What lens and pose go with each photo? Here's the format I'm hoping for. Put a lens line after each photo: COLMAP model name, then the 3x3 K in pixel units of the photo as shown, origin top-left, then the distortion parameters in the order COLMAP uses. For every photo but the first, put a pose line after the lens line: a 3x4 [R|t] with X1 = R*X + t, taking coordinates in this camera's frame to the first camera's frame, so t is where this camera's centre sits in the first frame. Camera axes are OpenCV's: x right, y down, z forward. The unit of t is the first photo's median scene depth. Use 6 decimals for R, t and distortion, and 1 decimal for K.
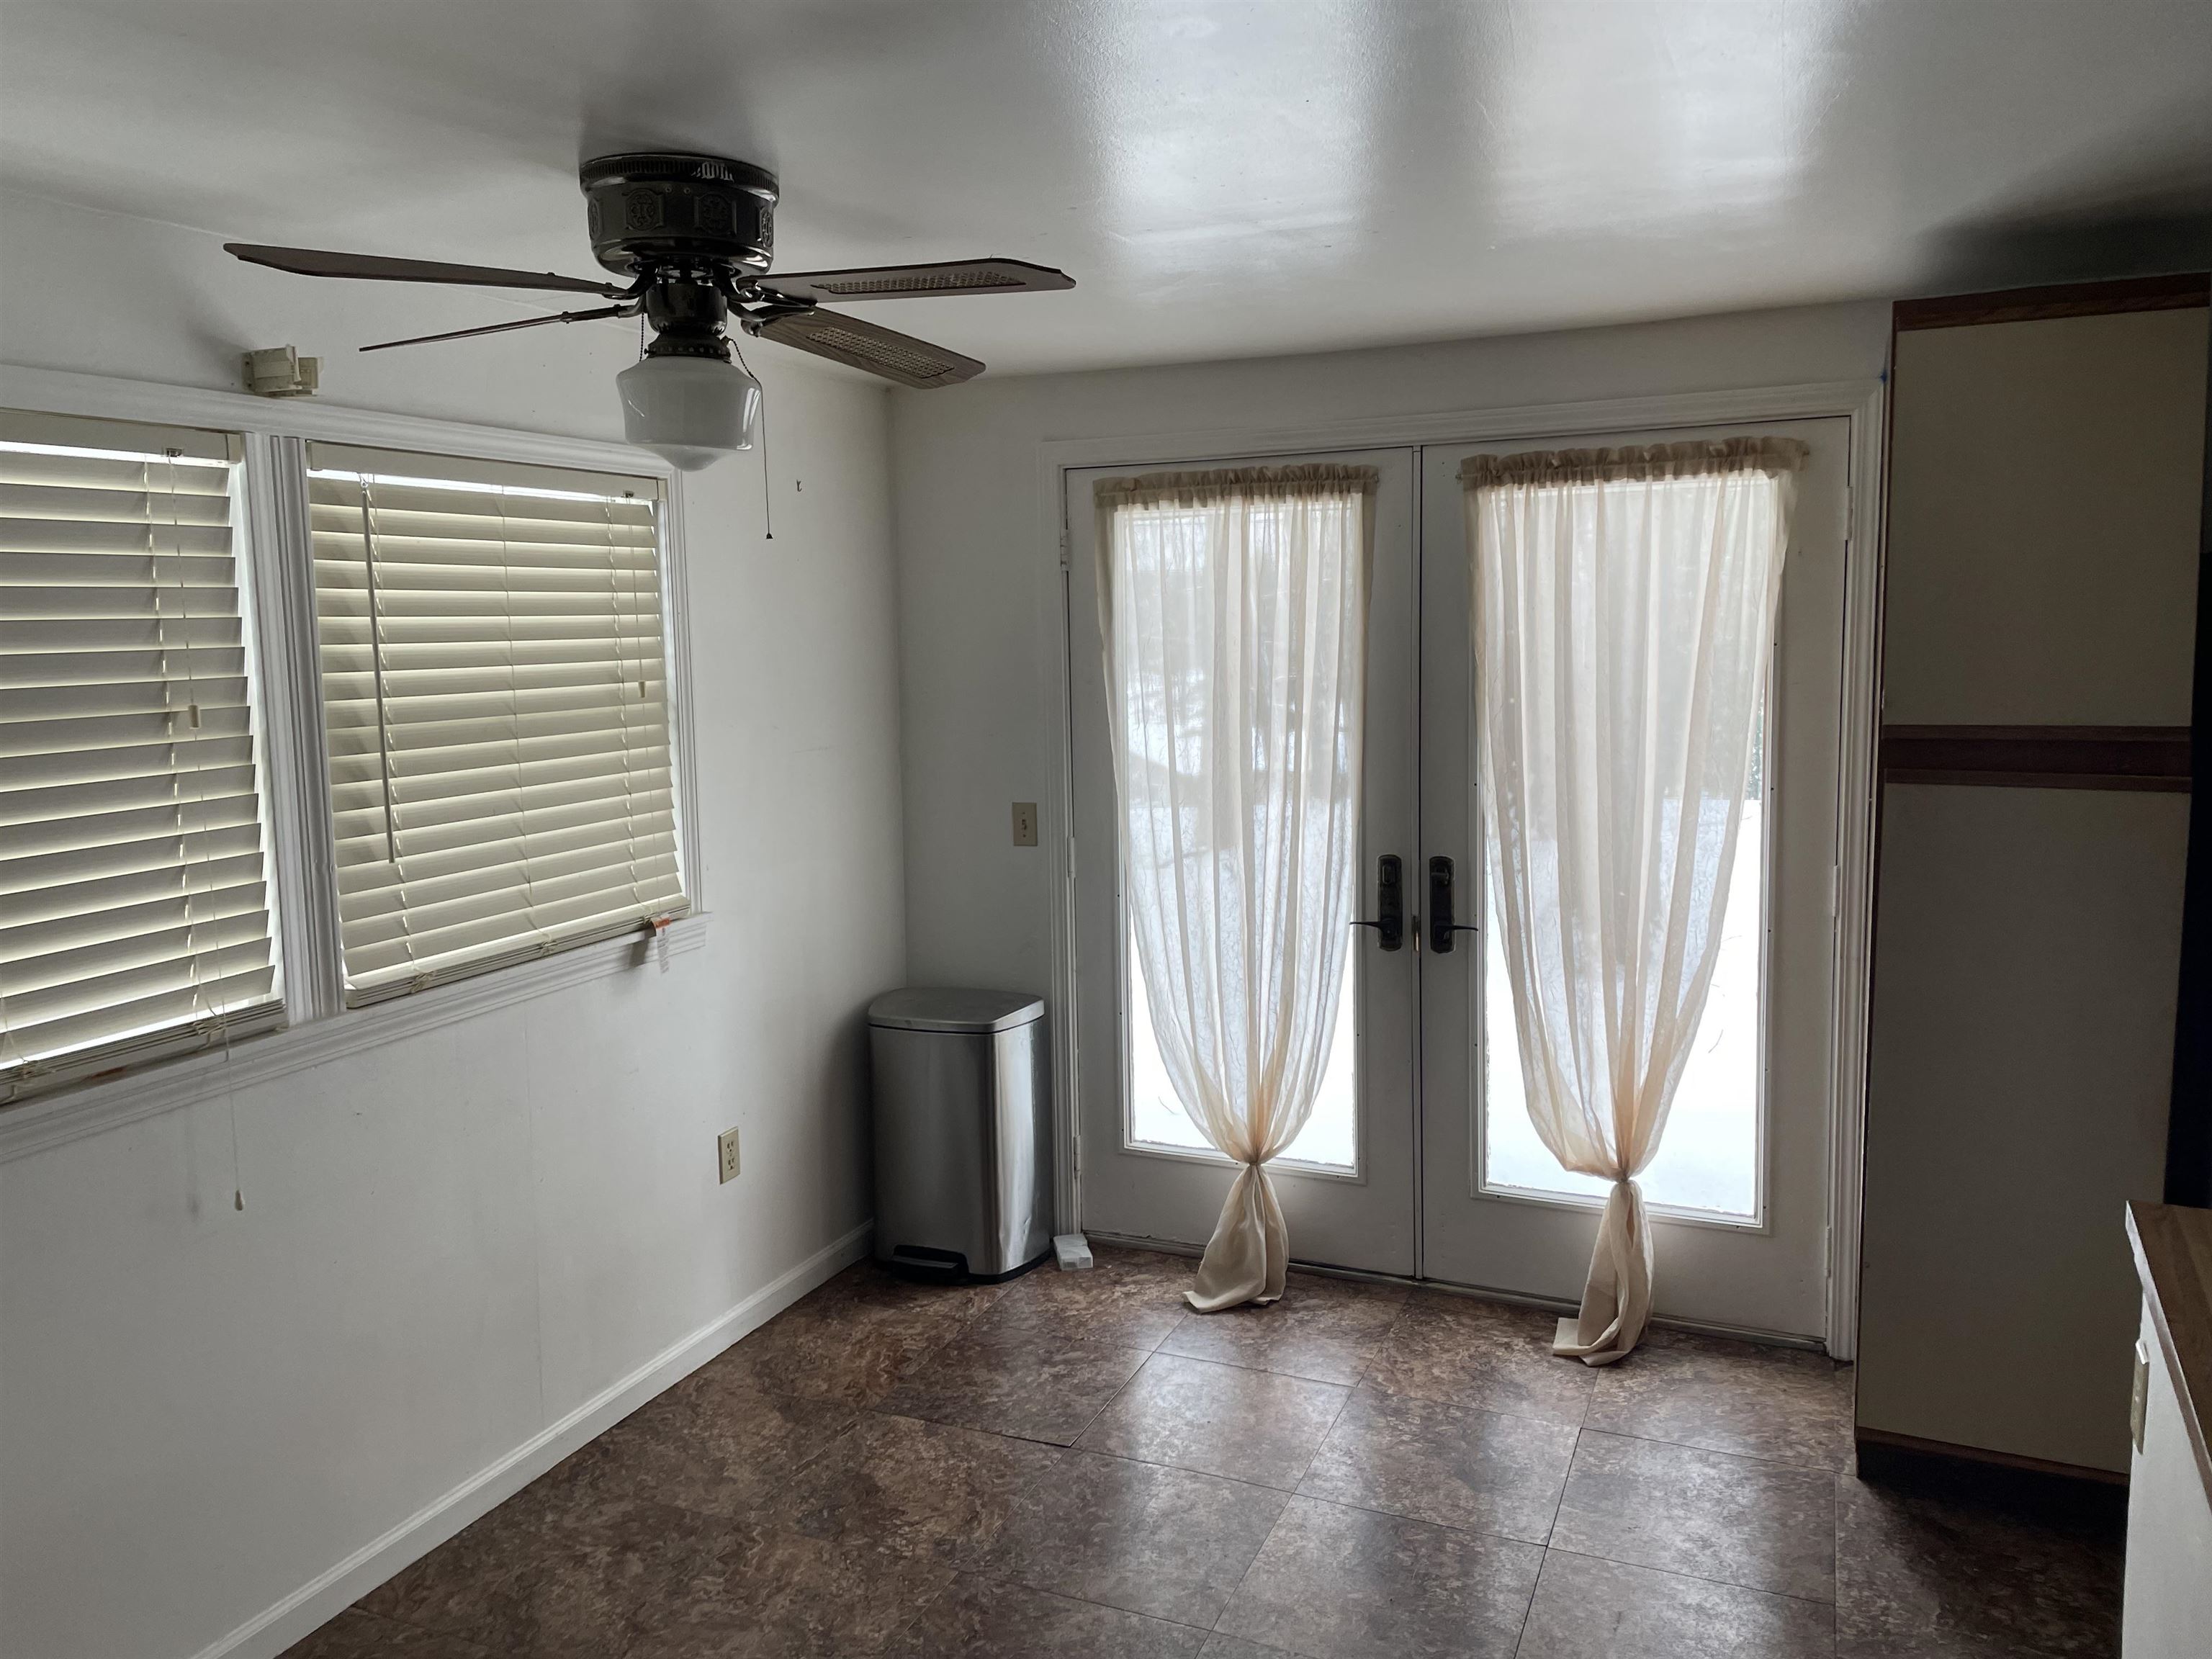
lens RADIAL K [[1672.2, 0, 1114.7], [0, 1672.2, 799.4], [0, 0, 1]] dist [0.084202, -0.100501]
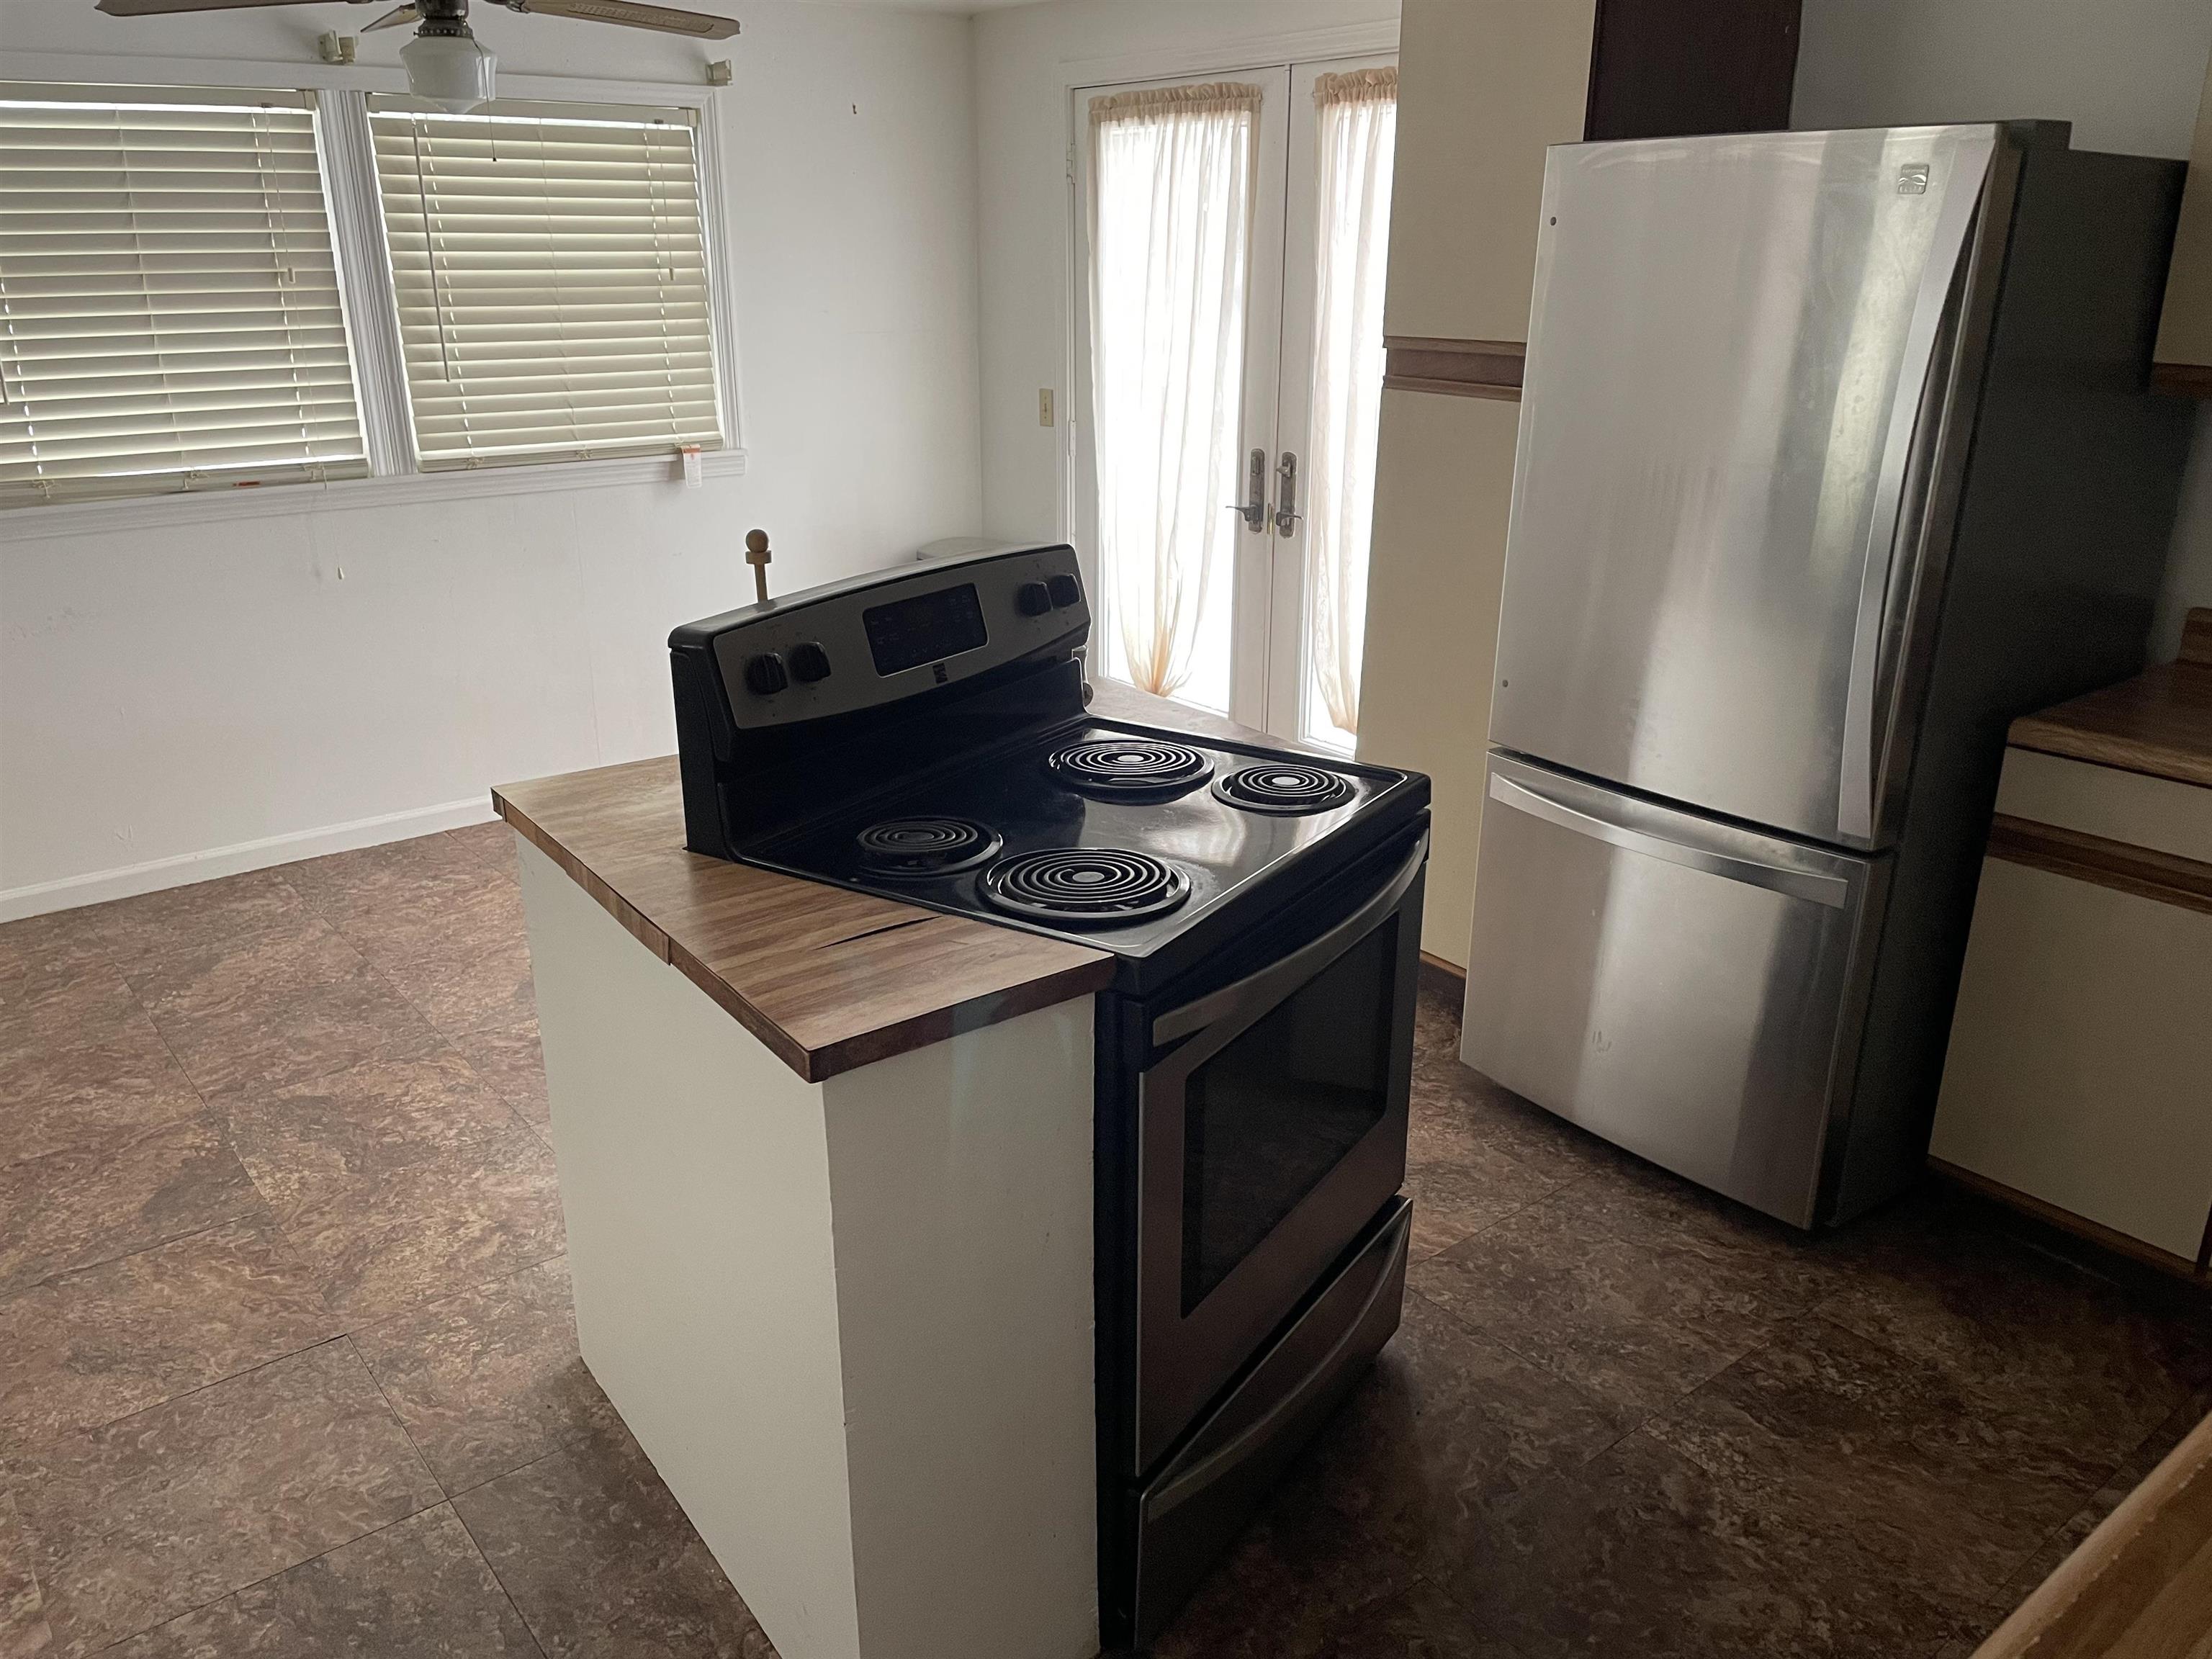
lens RADIAL K [[1672.2, 0, 1085.2], [0, 1672.2, 851.2], [0, 0, 1]] dist [0.084202, -0.100501]
pose [[0.880702, 0.180400, -0.437973, 0.723837], [-0.066517, 0.962575, 0.262726, 0.003597], [0.468978, -0.202251, 0.859741, -0.137852]]
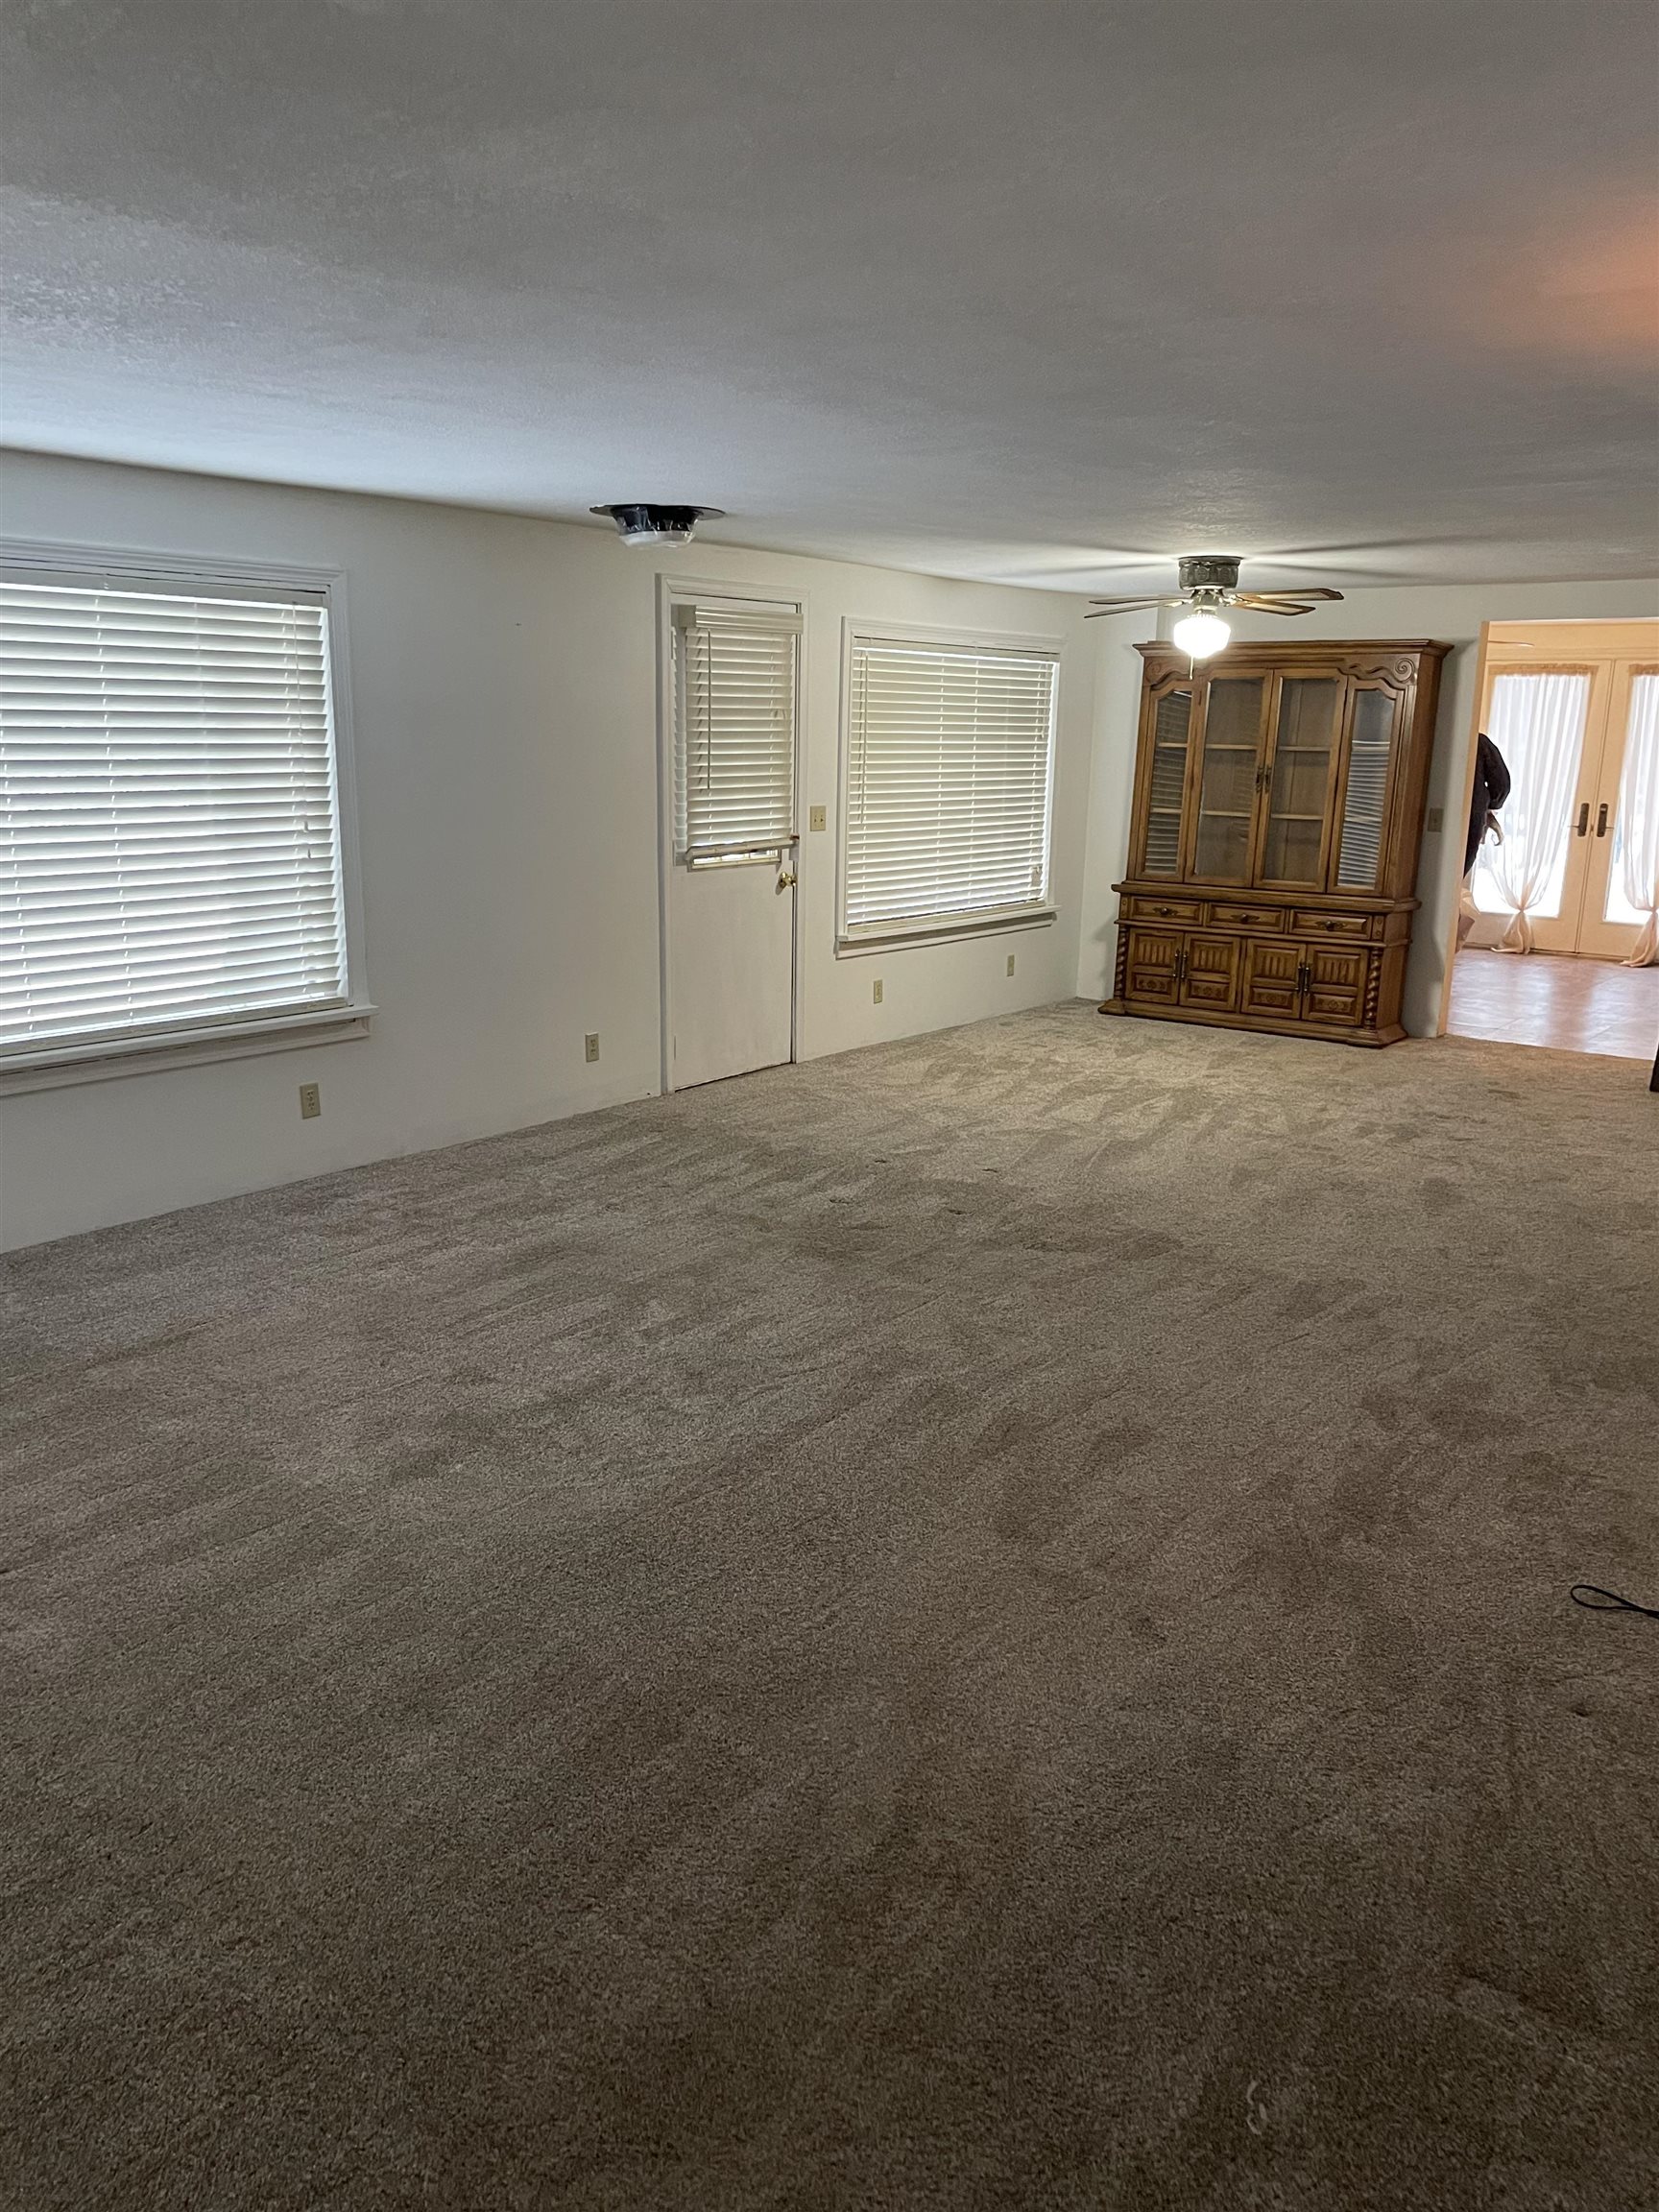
lens RADIAL K [[1672.2, 0, 843.0], [0, 1672.2, 1108.5], [0, 0, 1]] dist [0.084202, -0.100501]
pose [[0.961073, 0.101010, -0.257168, -0.304593], [-0.068535, 0.988841, 0.132271, 0.297483], [0.267659, -0.109497, 0.957272, -2.561234]]
